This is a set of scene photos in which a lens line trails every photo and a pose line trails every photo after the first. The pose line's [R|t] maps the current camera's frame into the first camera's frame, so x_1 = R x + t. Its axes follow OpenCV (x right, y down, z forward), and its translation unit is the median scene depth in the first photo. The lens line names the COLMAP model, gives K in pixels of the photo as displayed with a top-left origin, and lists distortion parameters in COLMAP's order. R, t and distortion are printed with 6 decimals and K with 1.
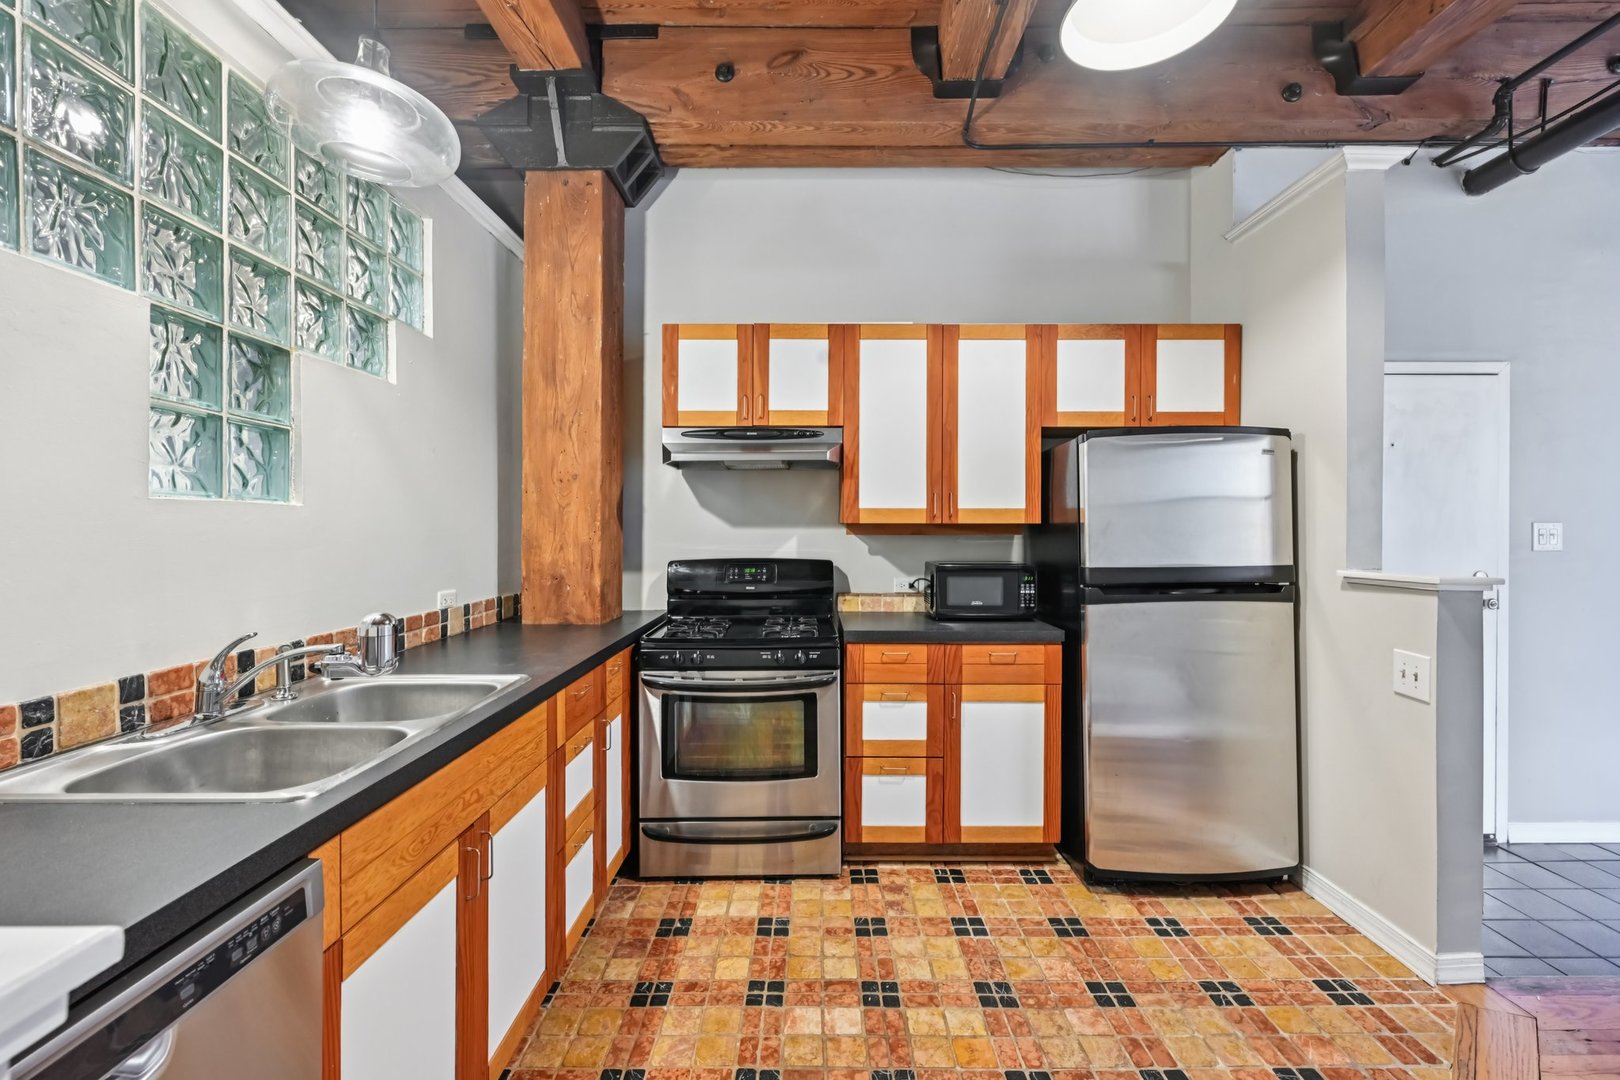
lens RADIAL K [[701.7, 0, 817.1], [0, 701.7, 526.1], [0, 0, 1]] dist [-0.001611, 0.001368]
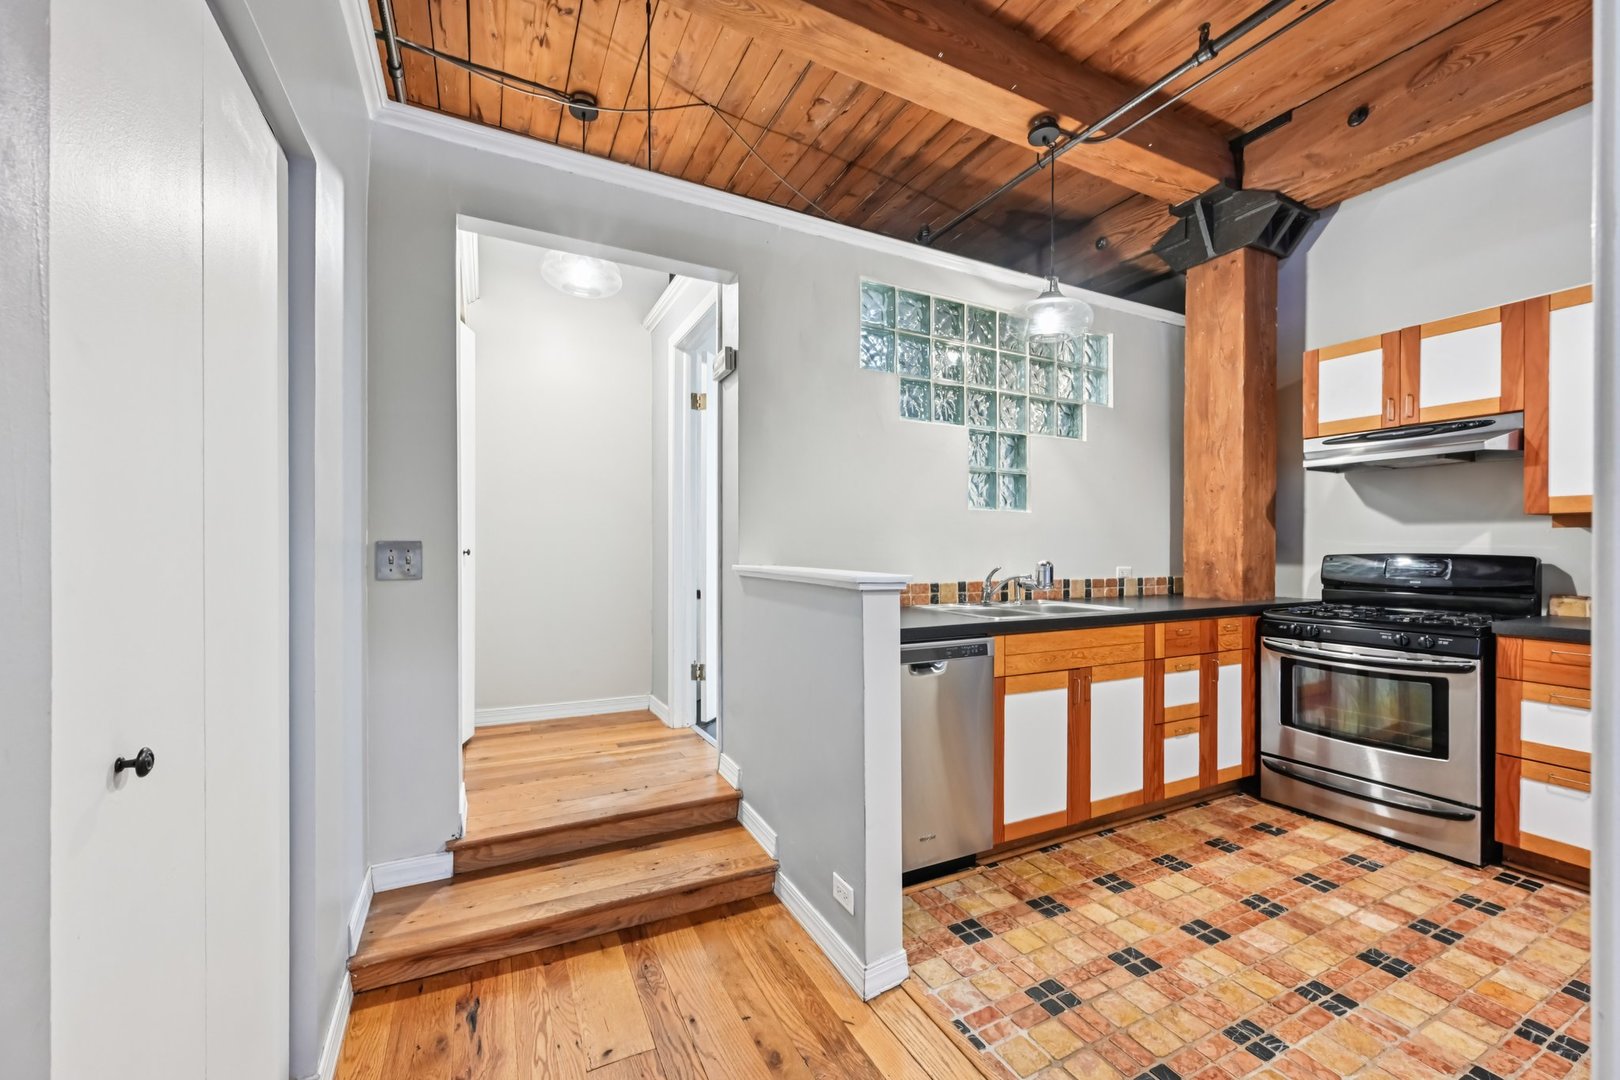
lens RADIAL K [[639.8, 0, 806.9], [0, 639.8, 544.3], [0, 0, 1]] dist [-0.004579, 0.000803]
pose [[0.446280, 0.000779, -0.894893, 0.406070], [-0.003348, 0.999994, -0.000799, 0.043265], [0.894887, 0.003353, 0.446280, -0.252810]]
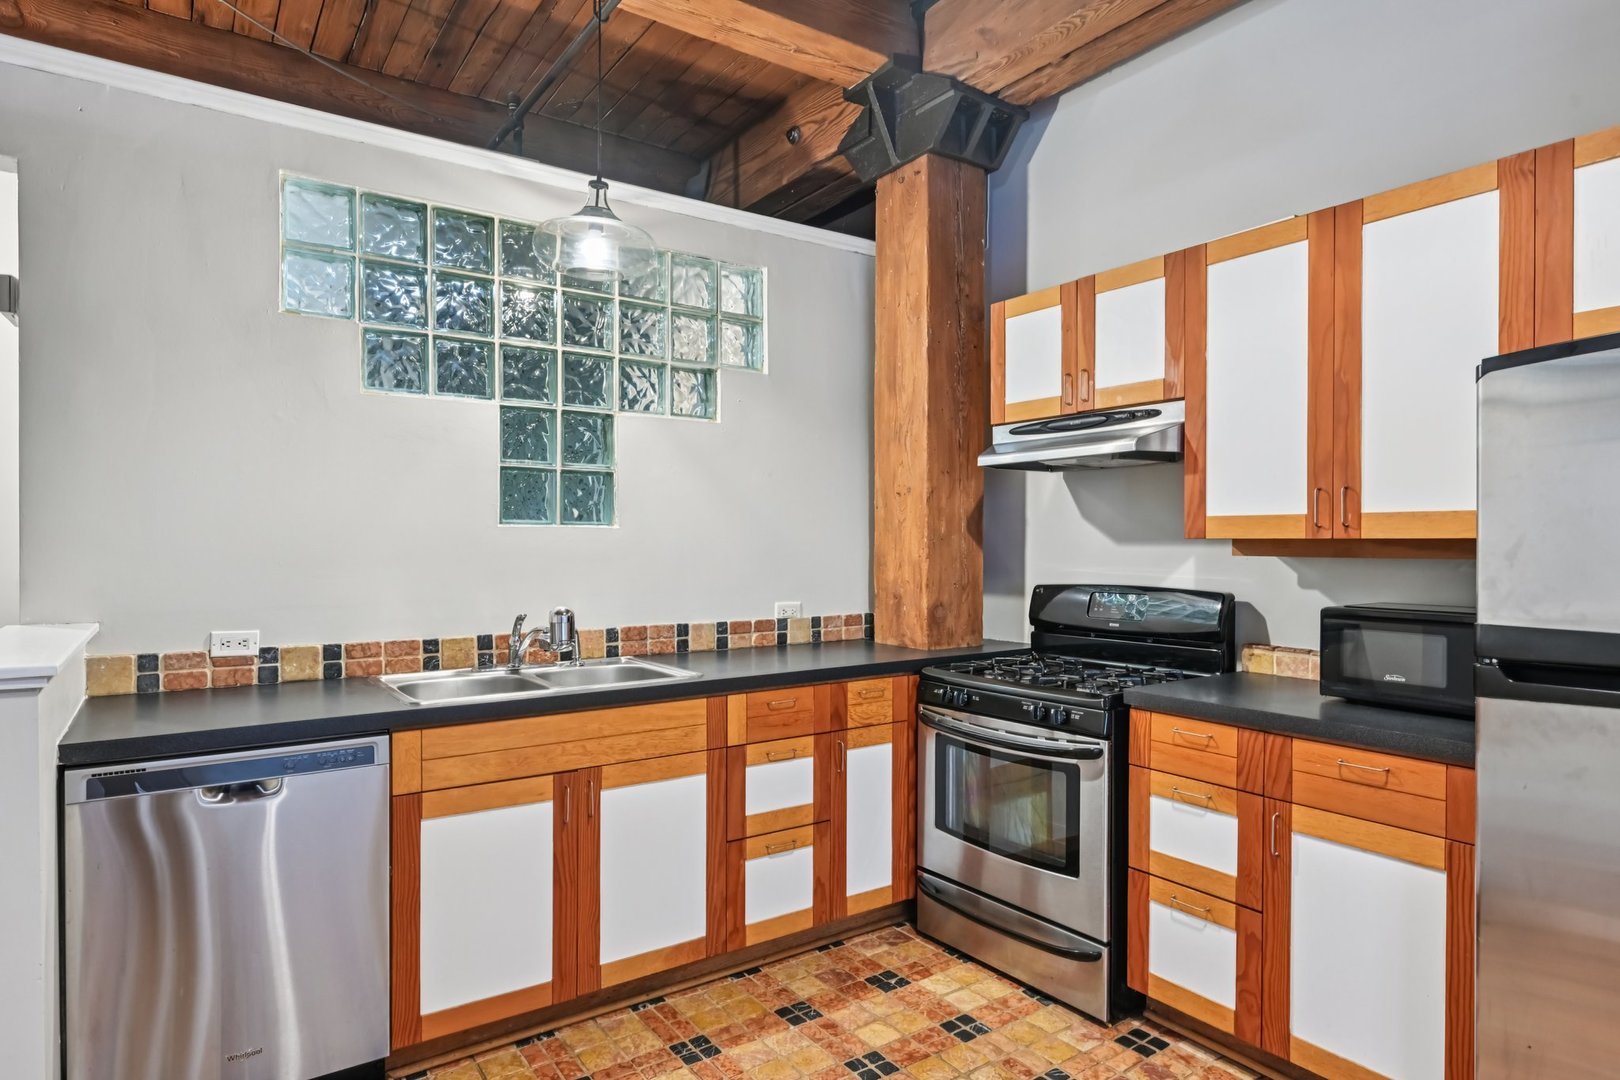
lens RADIAL K [[927.5, 0, 806.2], [0, 927.5, 540.4], [0, 0, 1]] dist [-0.000577, 0.003560]
pose [[0.565402, -0.000560, -0.824815, 0.636094], [0.001875, 0.999998, 0.000606, -0.004260], [0.824813, -0.001890, 0.565402, 0.196451]]
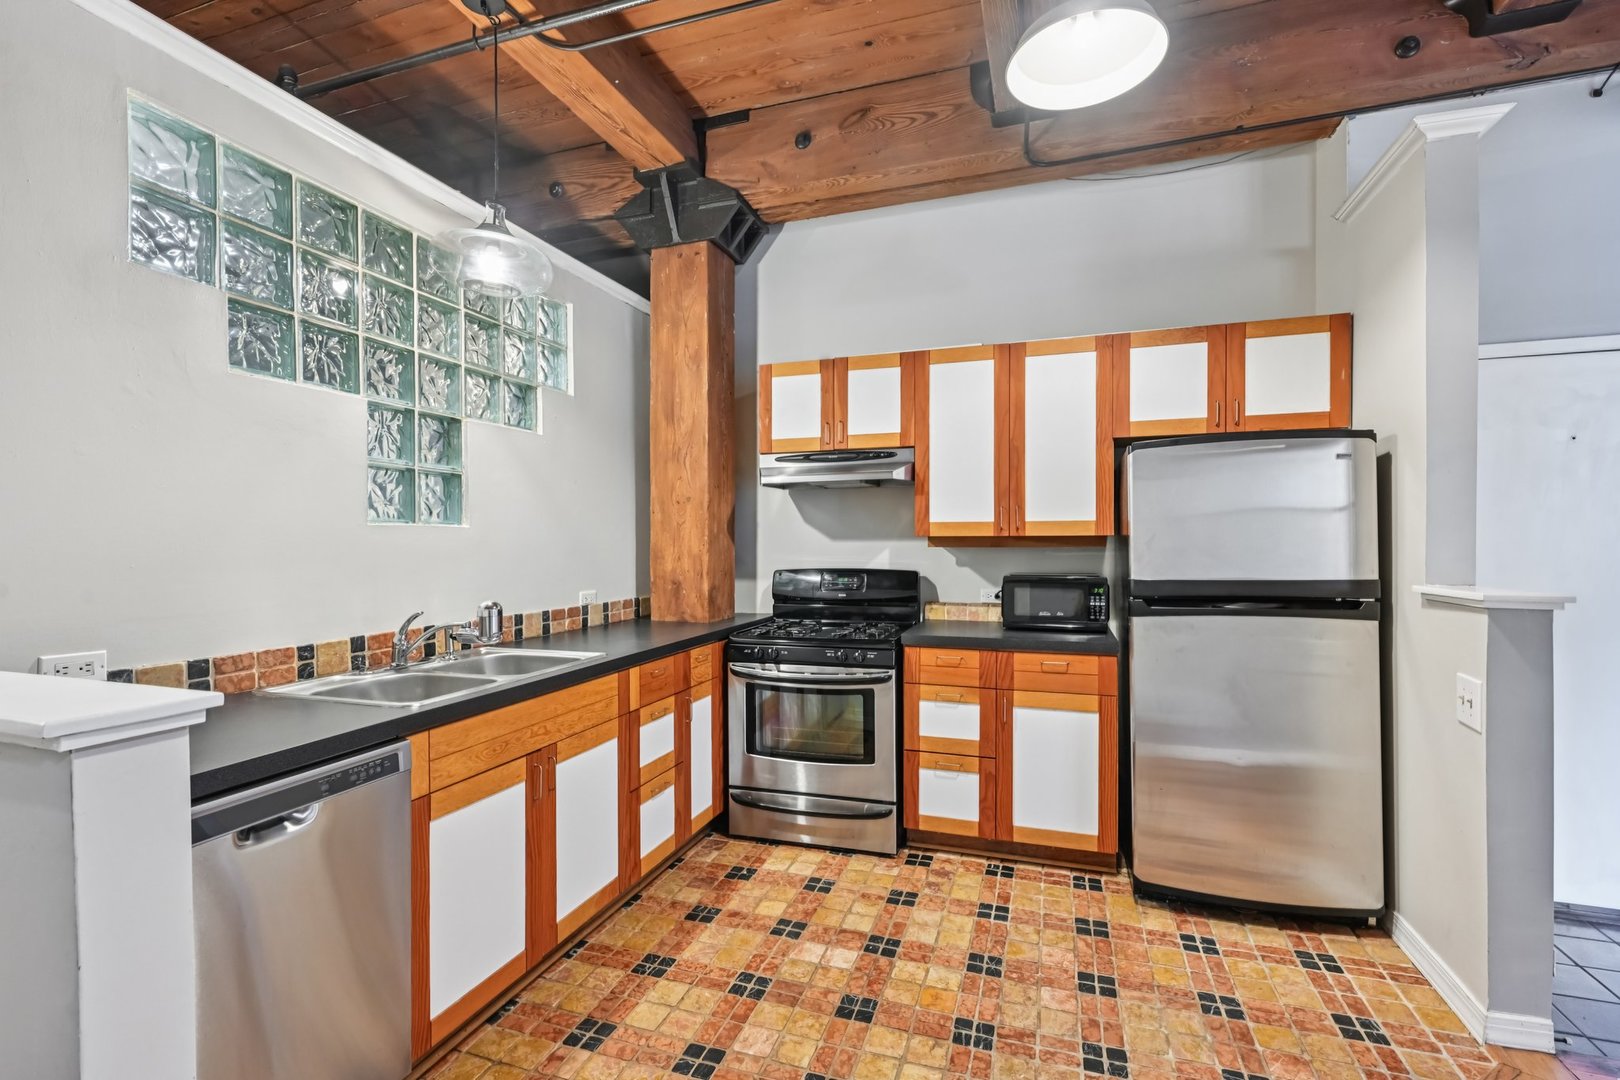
lens RADIAL K [[735.1, 0, 819.2], [0, 735.1, 540.6], [0, 0, 1]] dist [0.003988, -0.000707]
pose [[0.948160, -0.004285, -0.317766, 0.282504], [0.005563, 0.999980, 0.003116, -0.002214], [0.317746, -0.004722, 0.948164, -0.130861]]
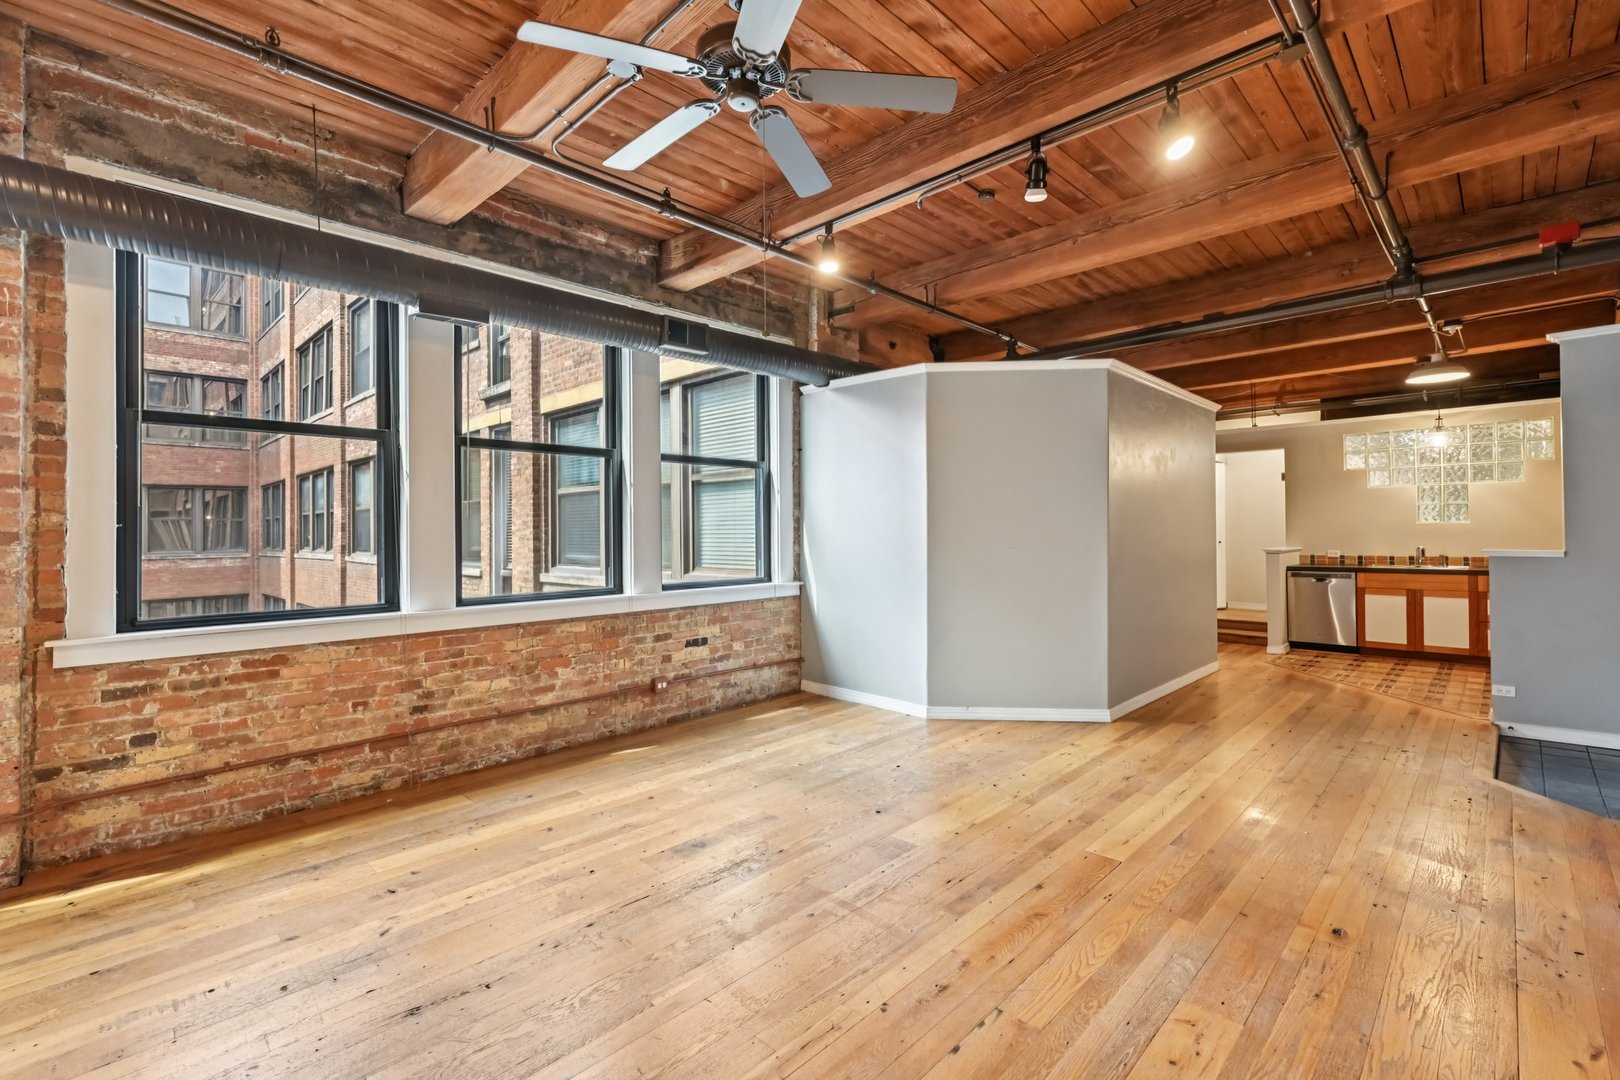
lens RADIAL K [[701.7, 0, 815.1], [0, 701.7, 533.2], [0, 0, 1]] dist [-0.001611, 0.001368]
pose [[-0.705344, 0.009265, -0.708804, 3.156242], [0.014956, 0.999887, -0.001813, -0.012436], [0.708707, -0.011879, -0.705403, 0.793752]]
